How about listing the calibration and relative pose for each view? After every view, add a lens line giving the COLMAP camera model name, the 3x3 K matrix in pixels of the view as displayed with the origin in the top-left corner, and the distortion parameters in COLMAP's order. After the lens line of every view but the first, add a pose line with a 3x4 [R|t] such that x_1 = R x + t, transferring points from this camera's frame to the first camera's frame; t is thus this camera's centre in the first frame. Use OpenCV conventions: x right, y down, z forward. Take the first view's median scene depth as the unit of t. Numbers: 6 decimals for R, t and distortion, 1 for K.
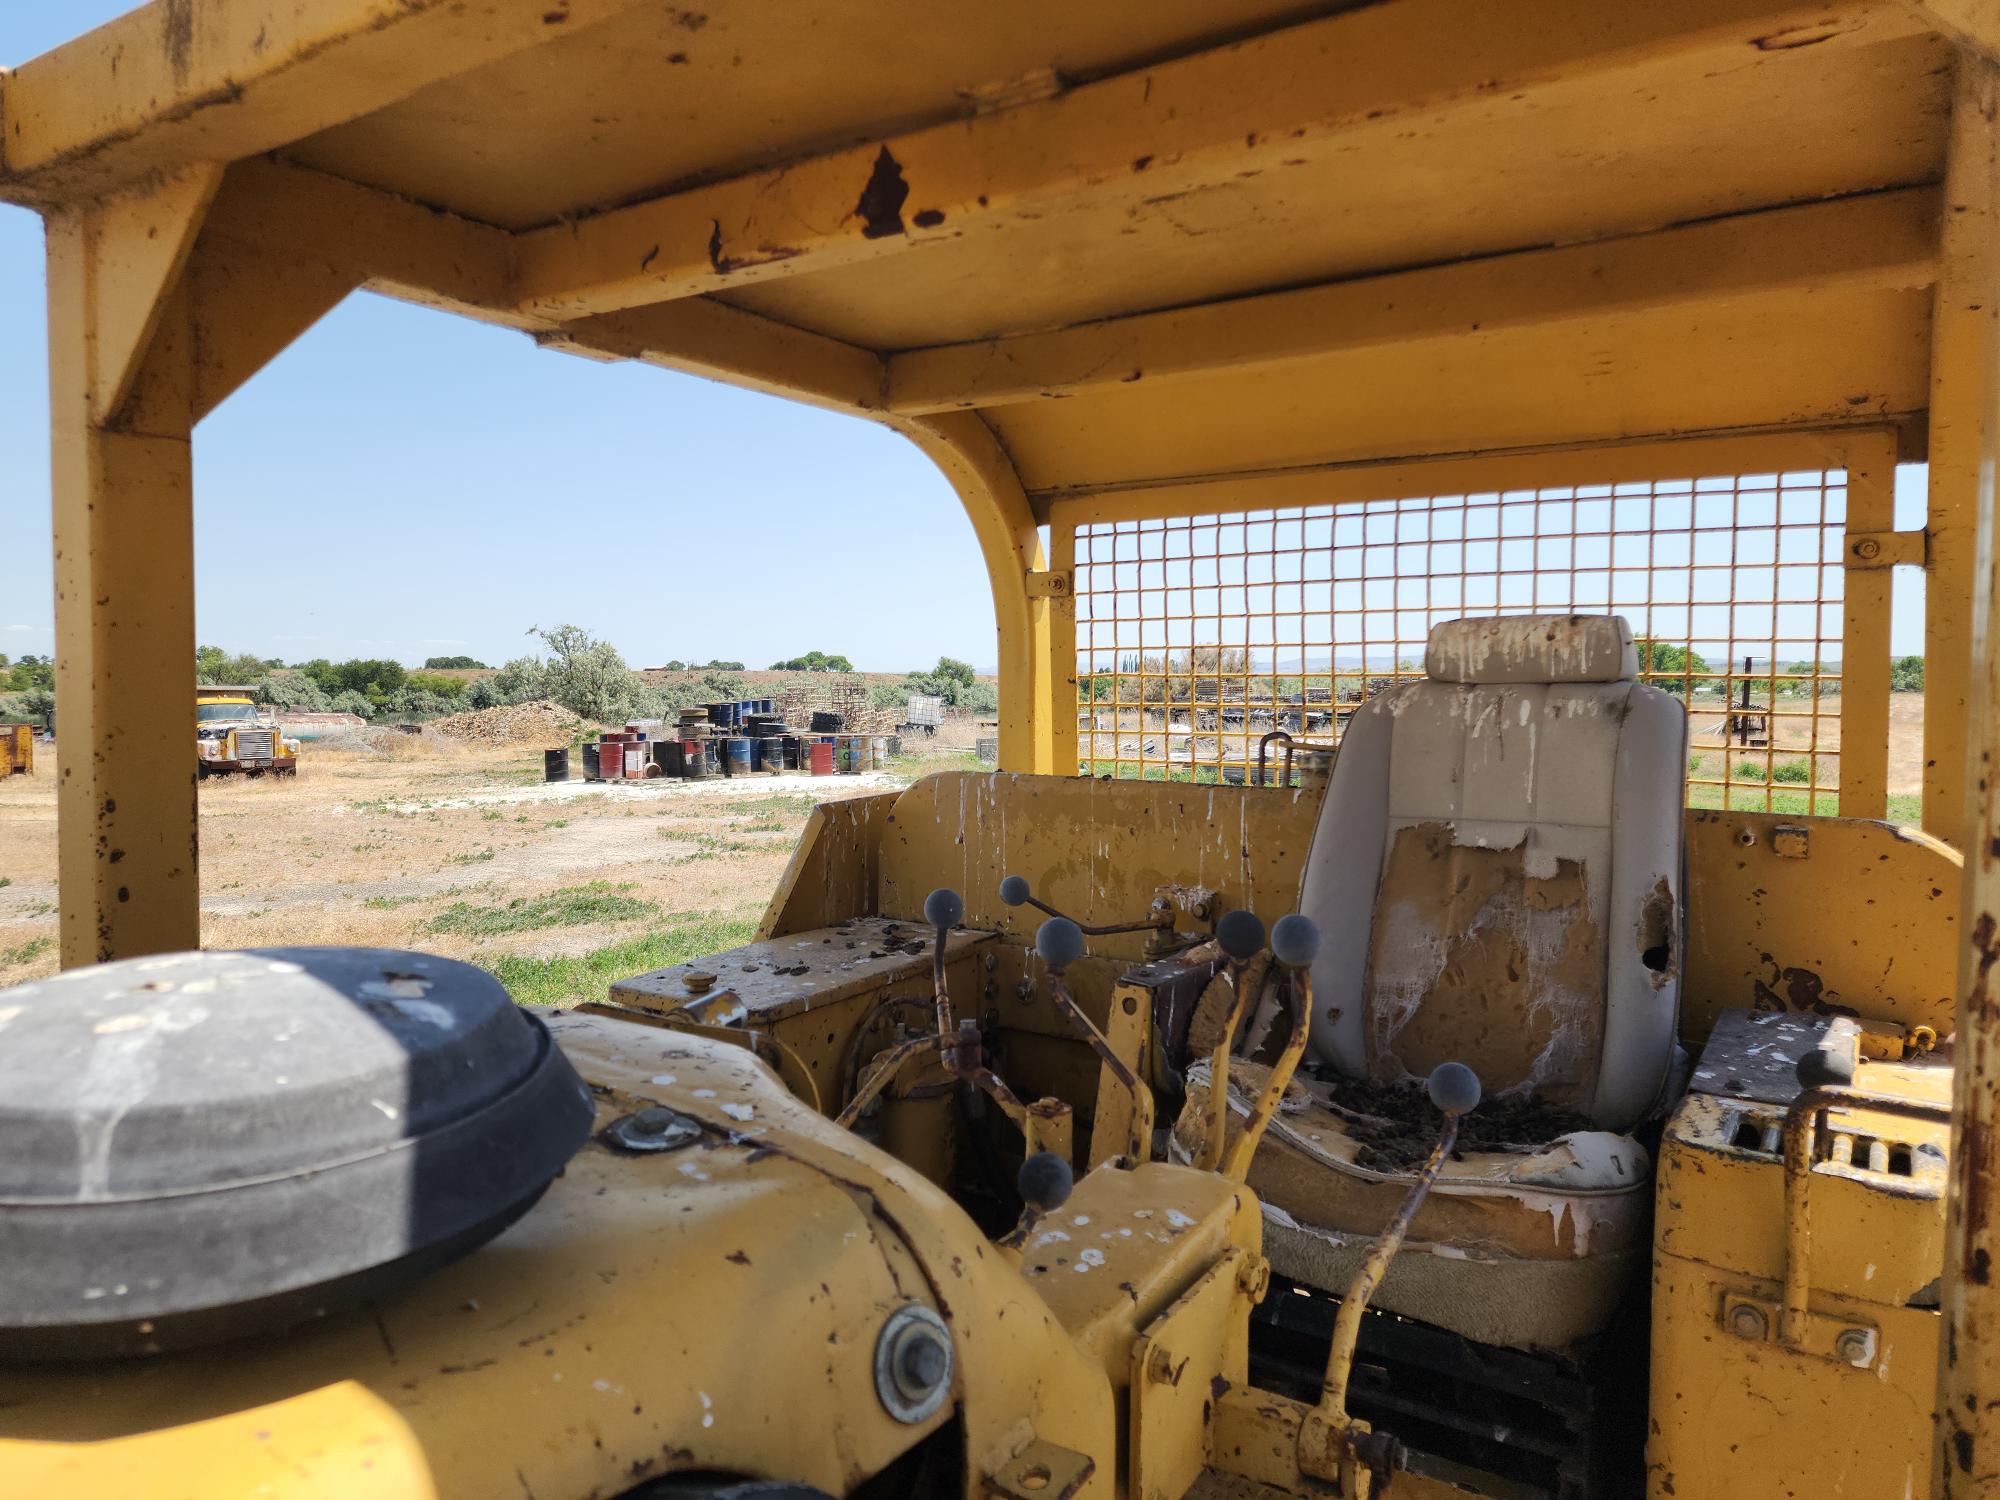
lens RADIAL K [[1336.5, 0, 1009.5], [0, 1336.5, 746.0], [0, 0, 1]] dist [0.075395, -0.063392]
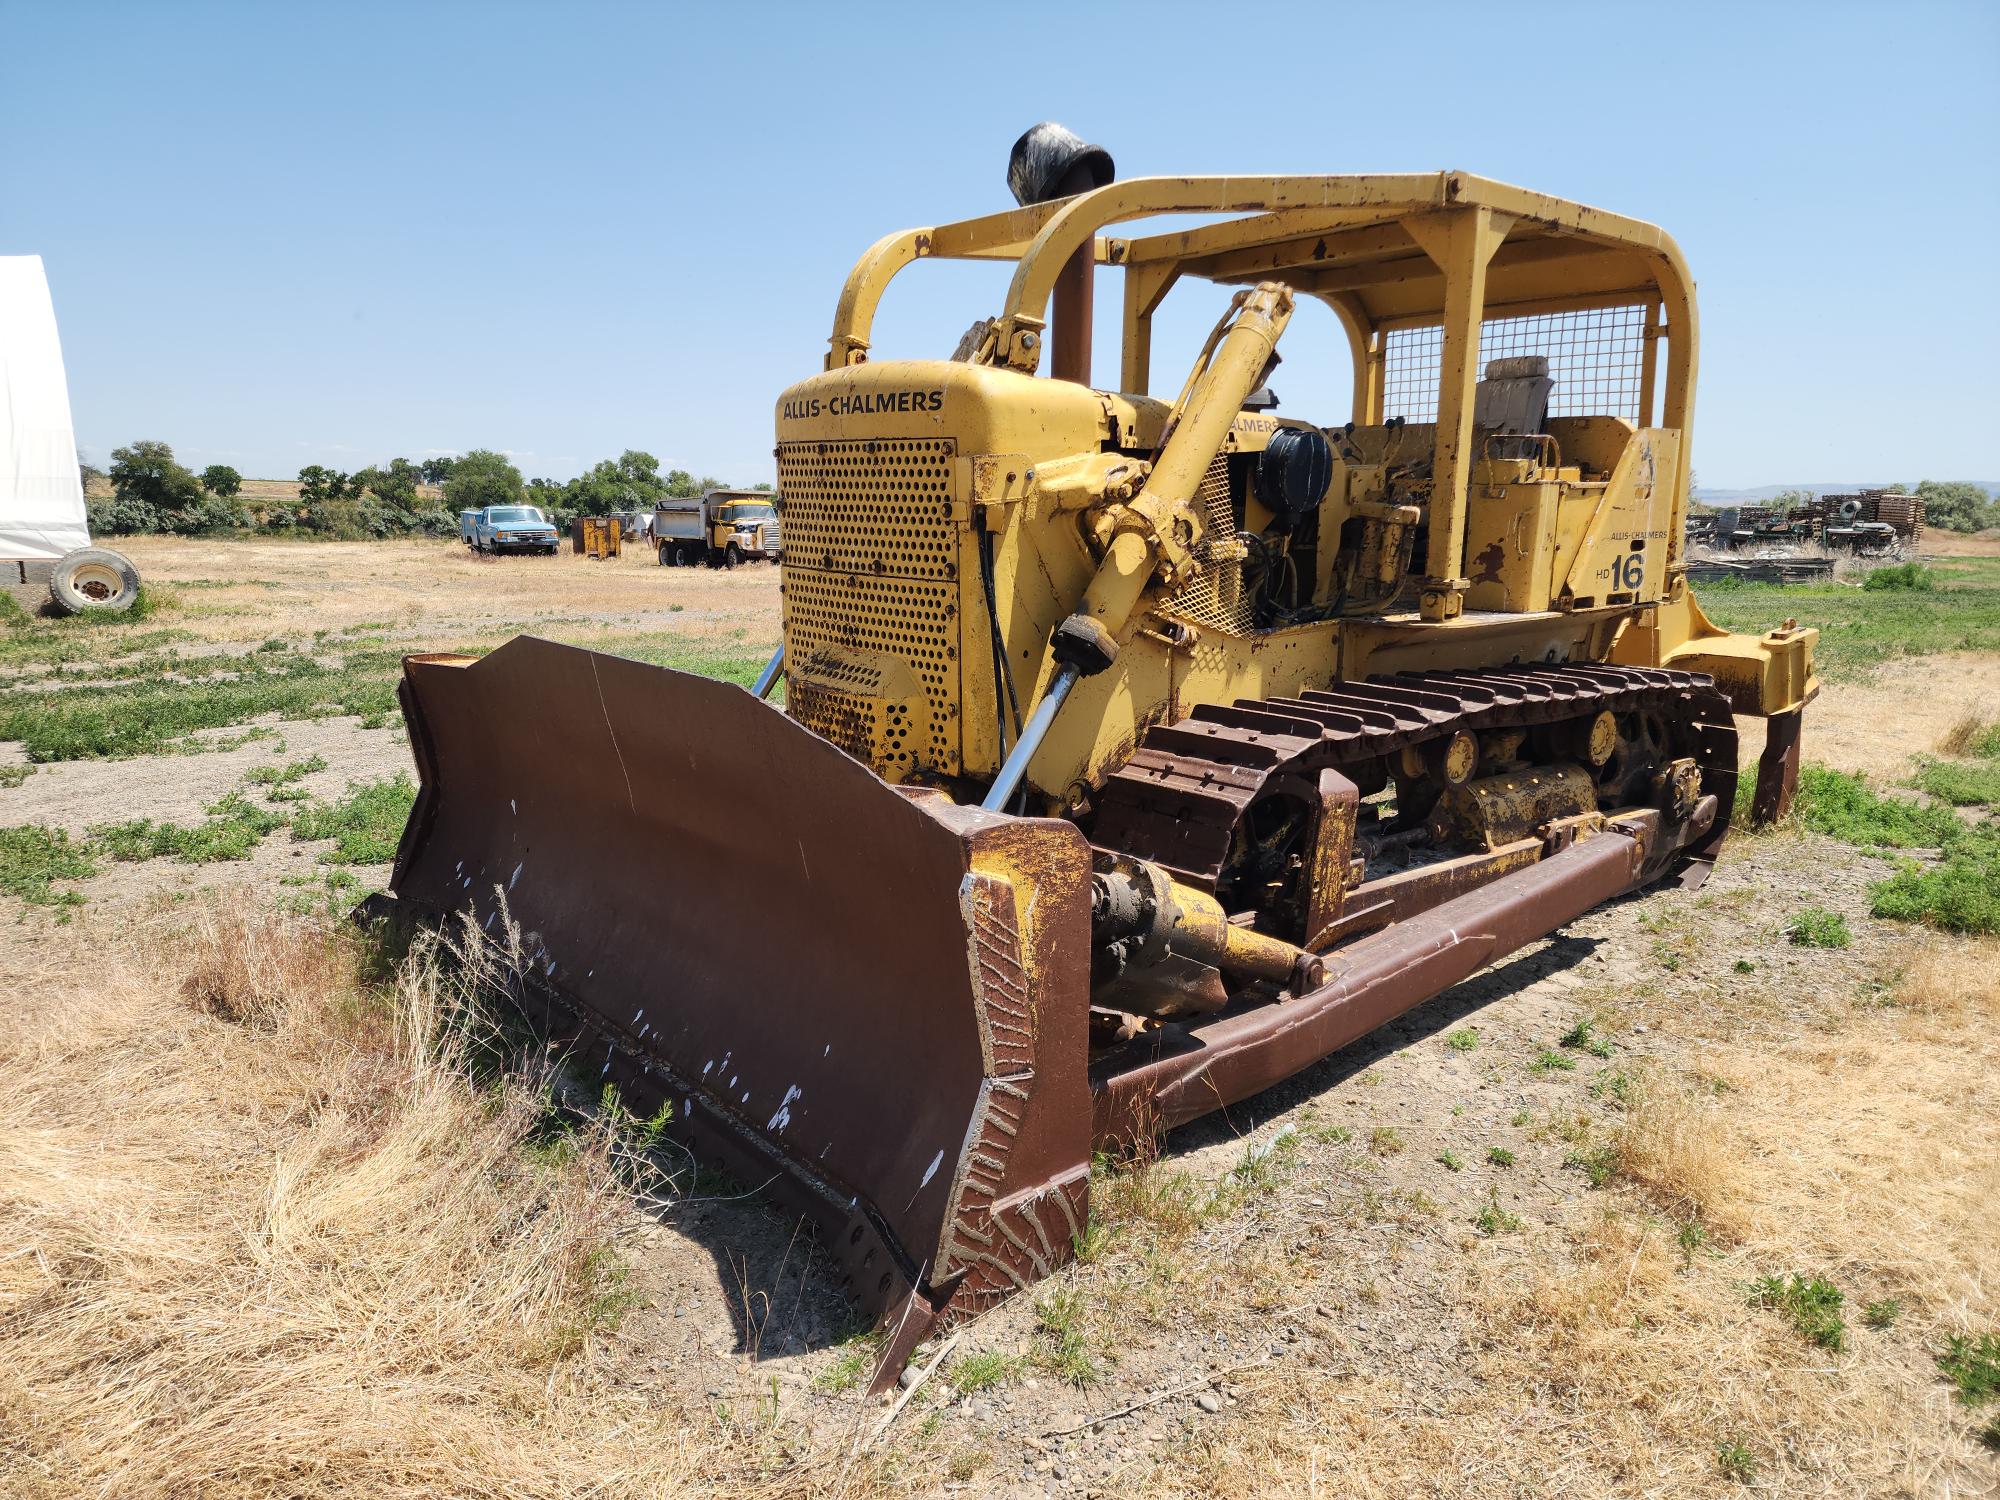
lens RADIAL K [[1336.5, 0, 1001.6], [0, 1336.5, 769.4], [0, 0, 1]] dist [0.075395, -0.063392]
pose [[0.957026, 0.065292, -0.282558, 0.125976], [-0.024518, 0.989054, 0.145500, 0.298715], [0.288965, -0.132319, 0.948151, -1.743882]]
